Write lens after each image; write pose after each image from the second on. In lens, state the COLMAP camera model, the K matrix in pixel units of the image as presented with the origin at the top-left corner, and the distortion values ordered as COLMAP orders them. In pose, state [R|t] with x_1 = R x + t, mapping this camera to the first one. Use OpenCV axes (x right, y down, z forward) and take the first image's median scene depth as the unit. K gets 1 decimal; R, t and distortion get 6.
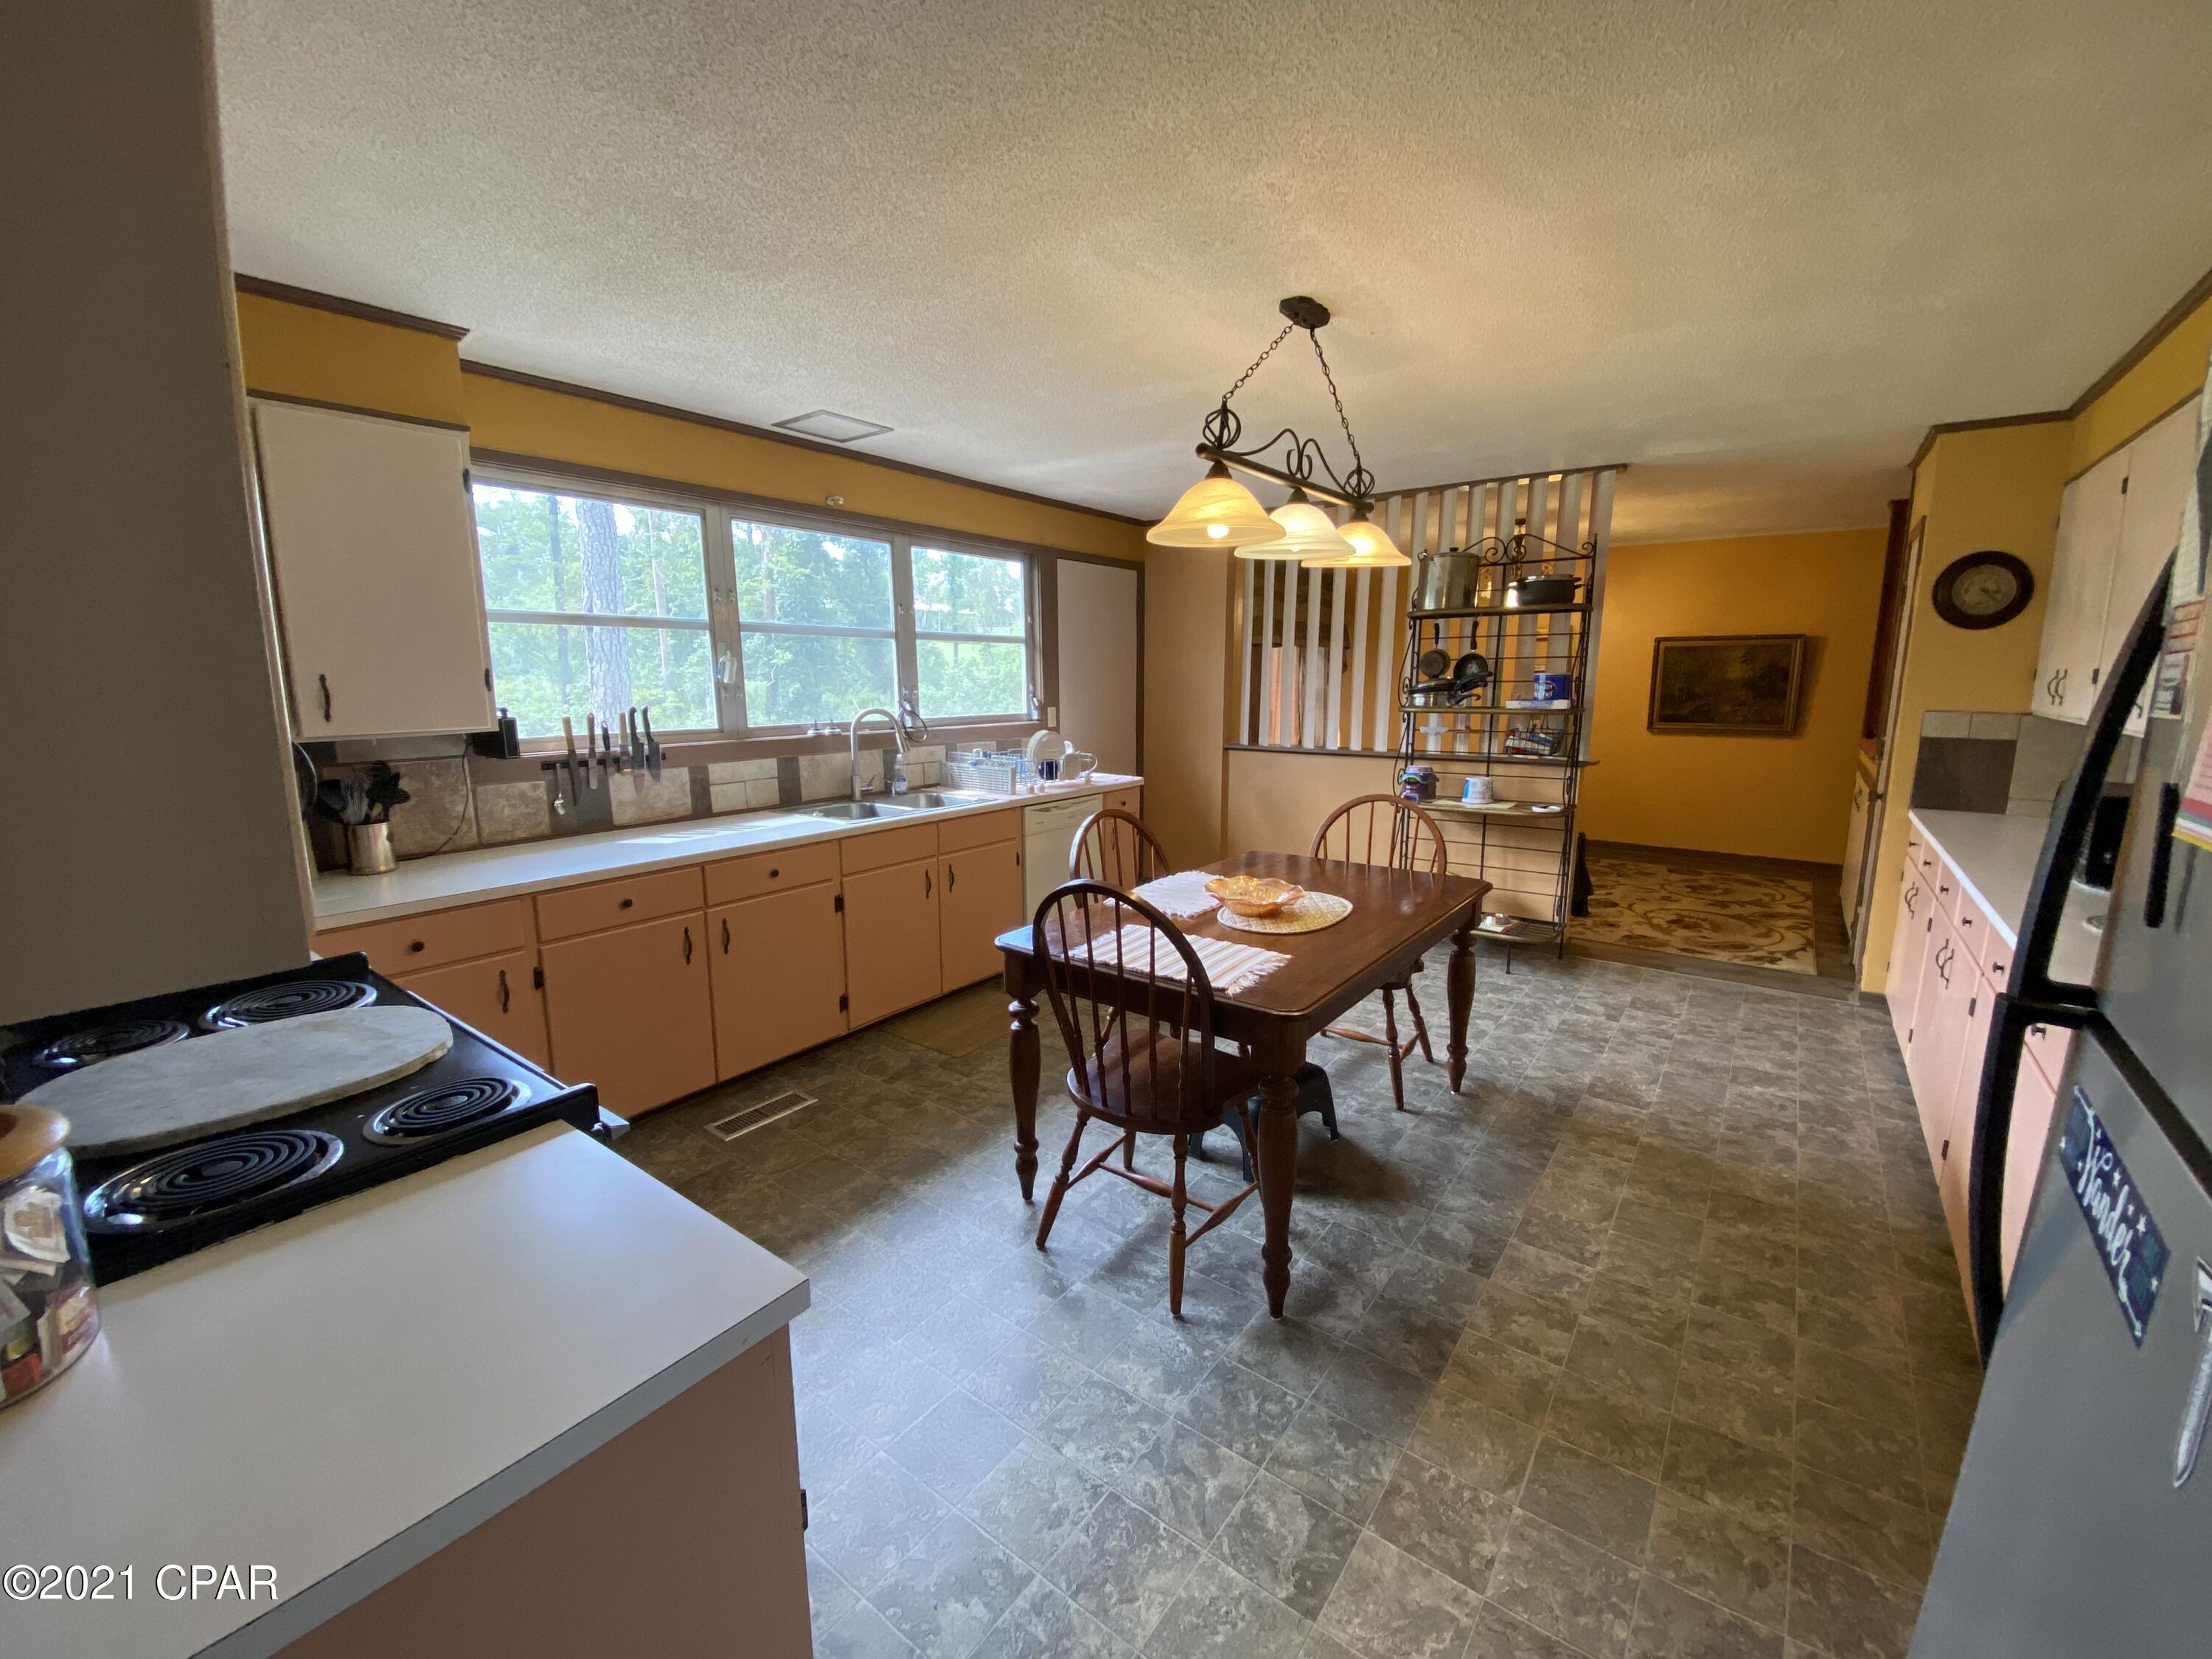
lens RADIAL K [[897.3, 0, 1112.2], [0, 897.3, 827.2], [0, 0, 1]] dist [0.030787, -0.003709]
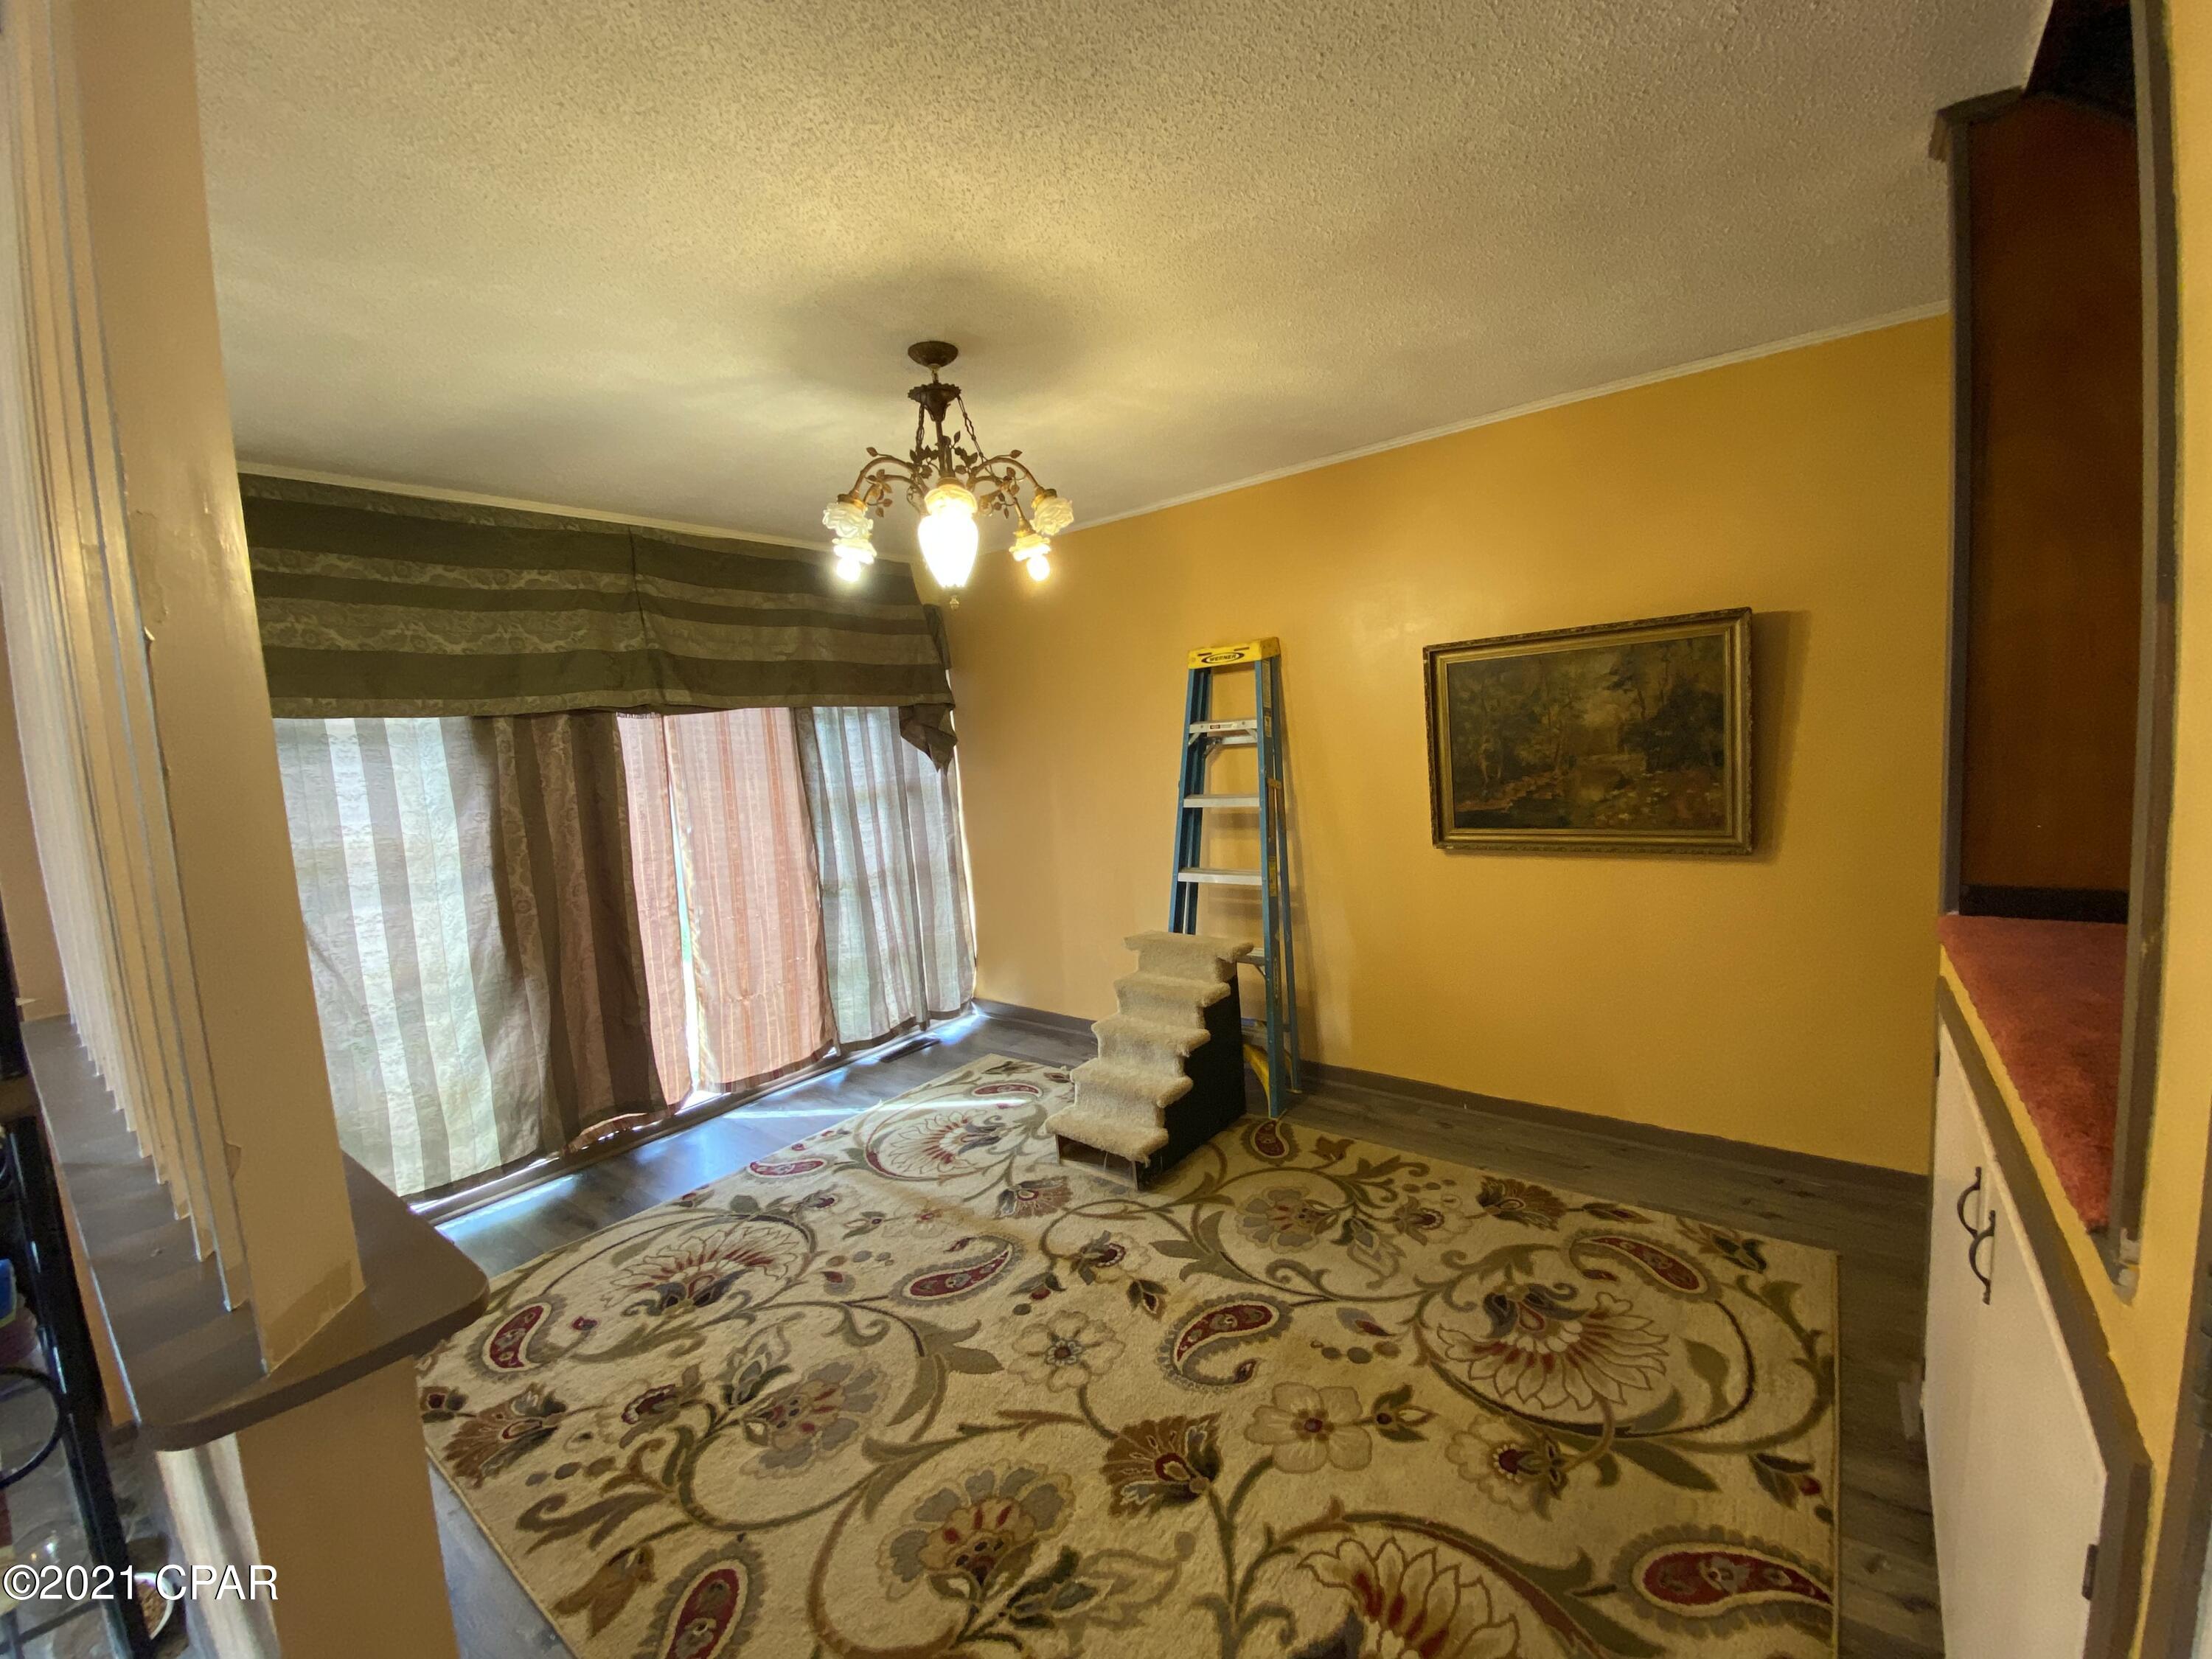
lens RADIAL K [[897.3, 0, 1100.9], [0, 897.3, 831.8], [0, 0, 1]] dist [0.030787, -0.003709]
pose [[0.996291, -0.067213, -0.053724, 0.472137], [0.064277, 0.996435, -0.054639, -0.105913], [0.057205, 0.050984, 0.997060, 0.567350]]
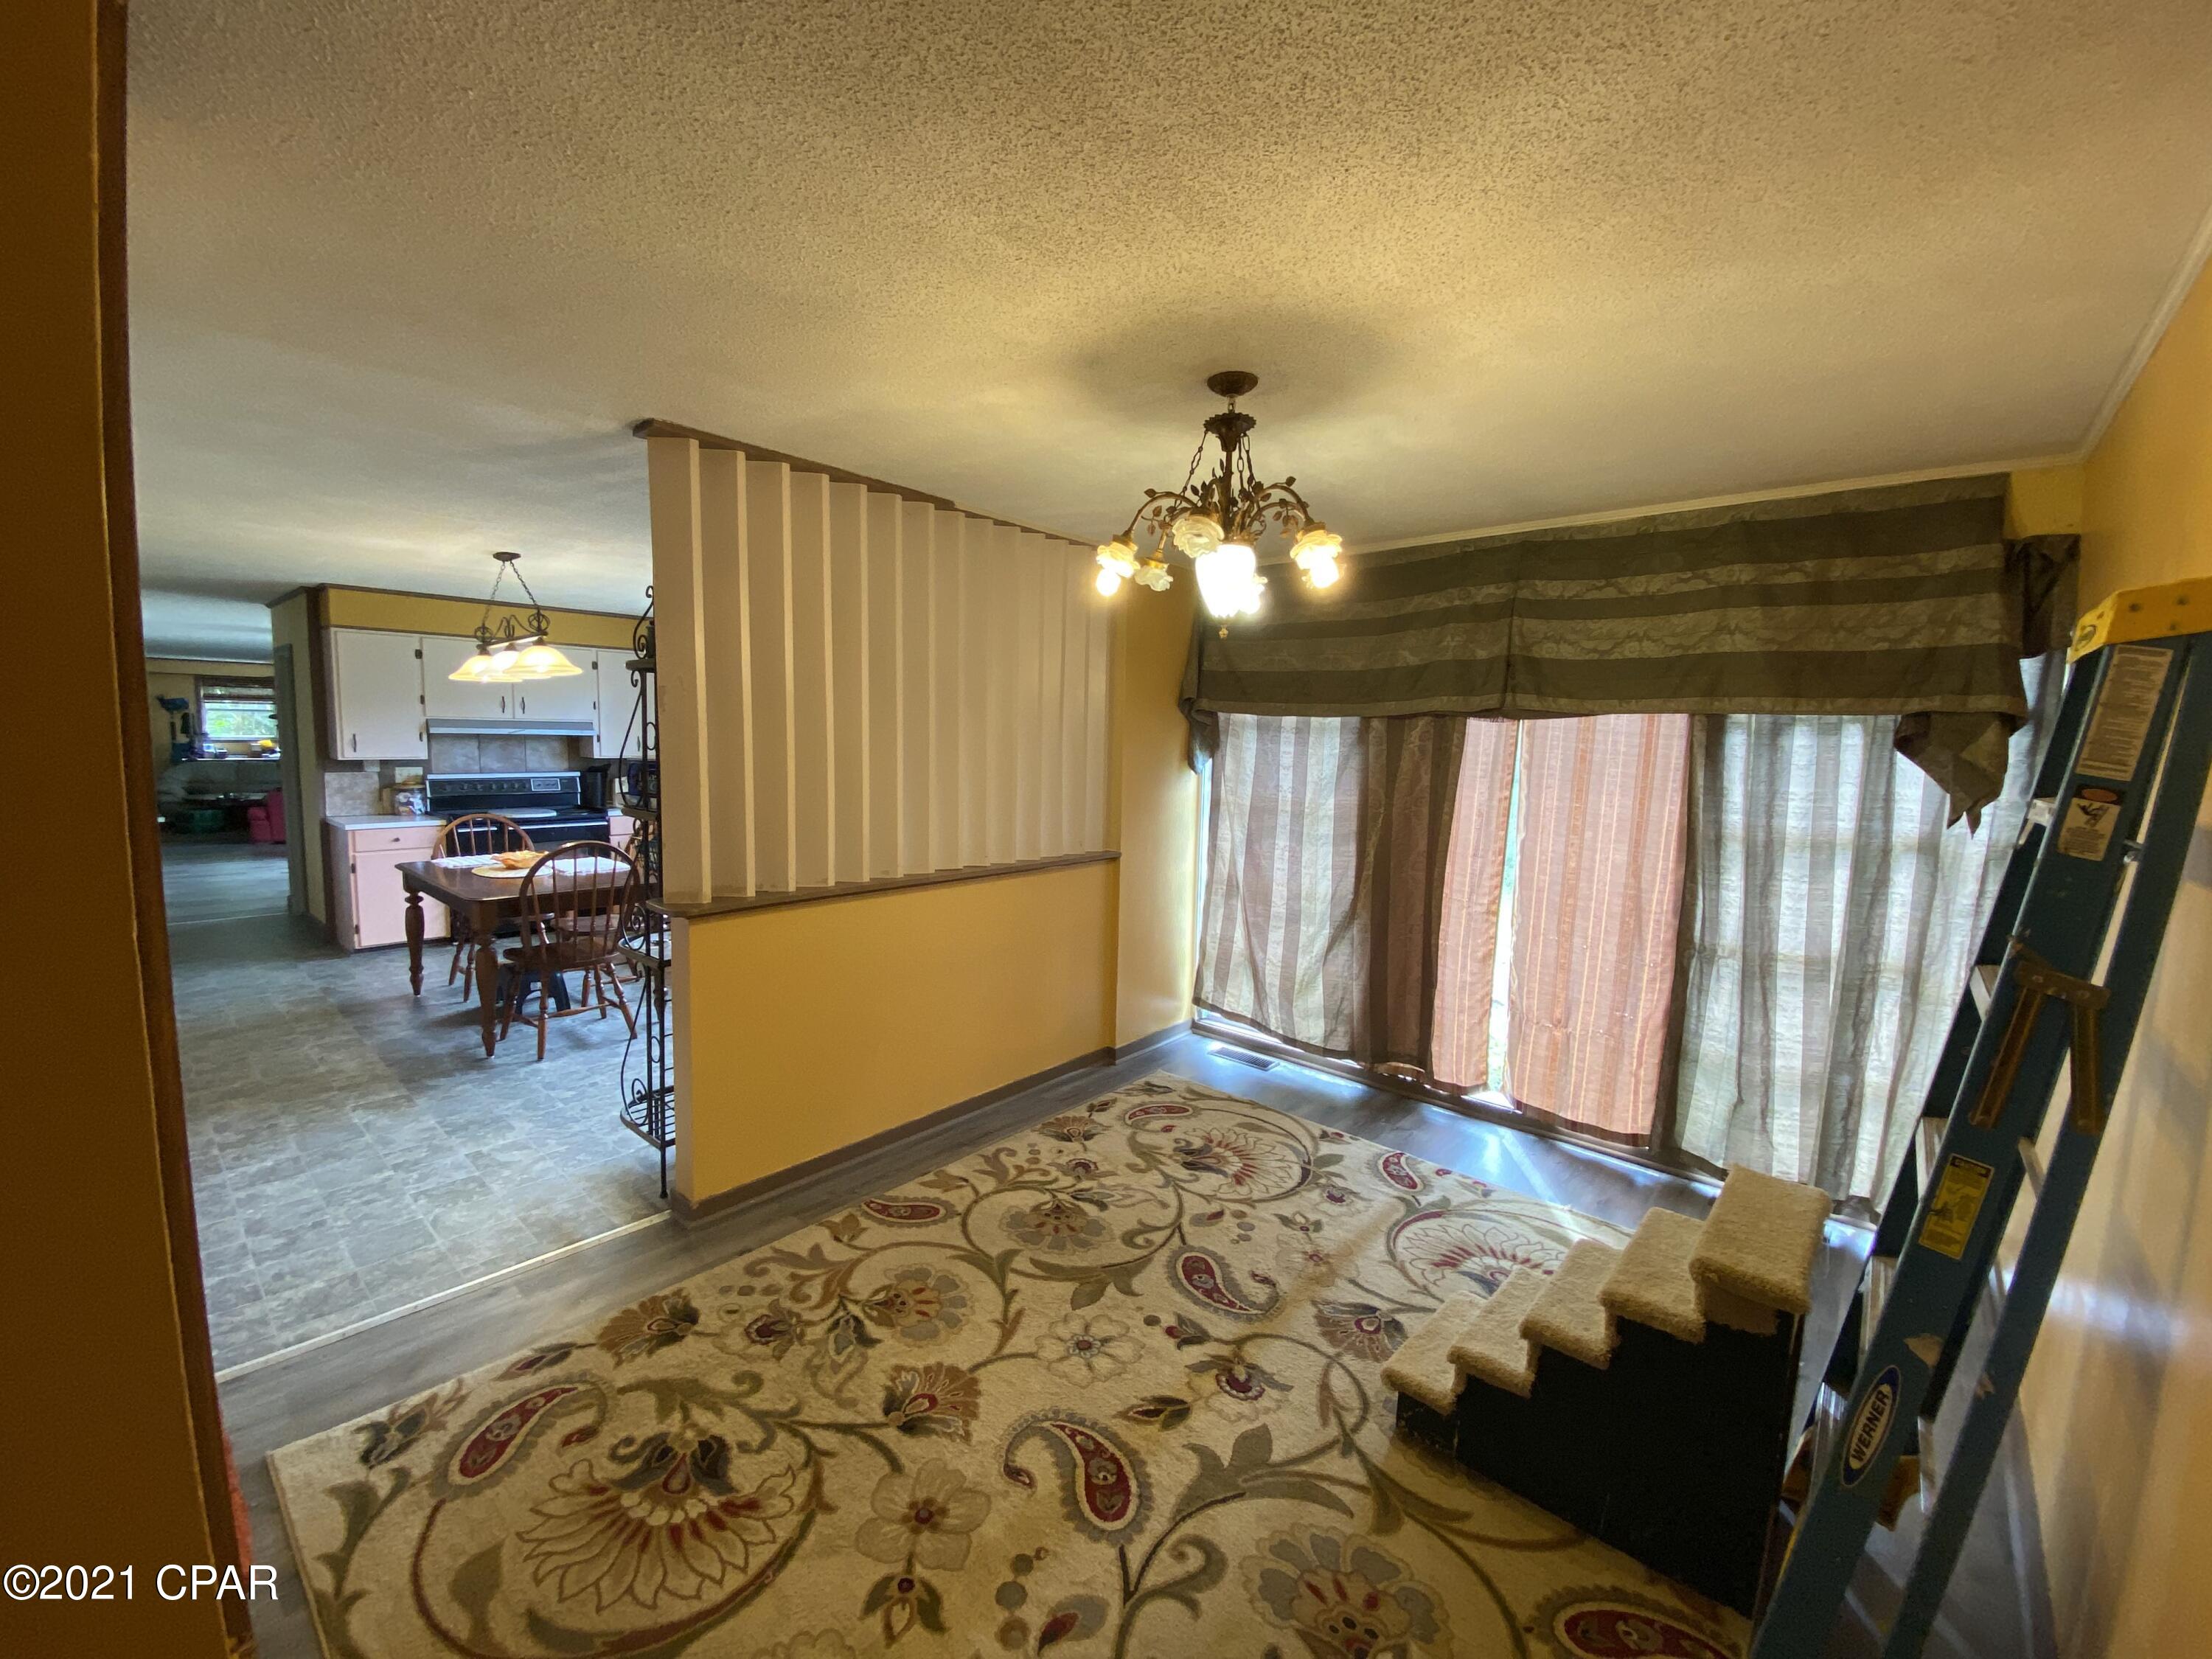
lens RADIAL K [[897.3, 0, 1104.6], [0, 897.3, 831.4], [0, 0, 1]] dist [0.030787, -0.003709]
pose [[-0.091858, 0.099156, -0.990823, 0.576476], [-0.183665, 0.976271, 0.114727, -0.130595], [0.978688, 0.192518, -0.071467, 0.688944]]
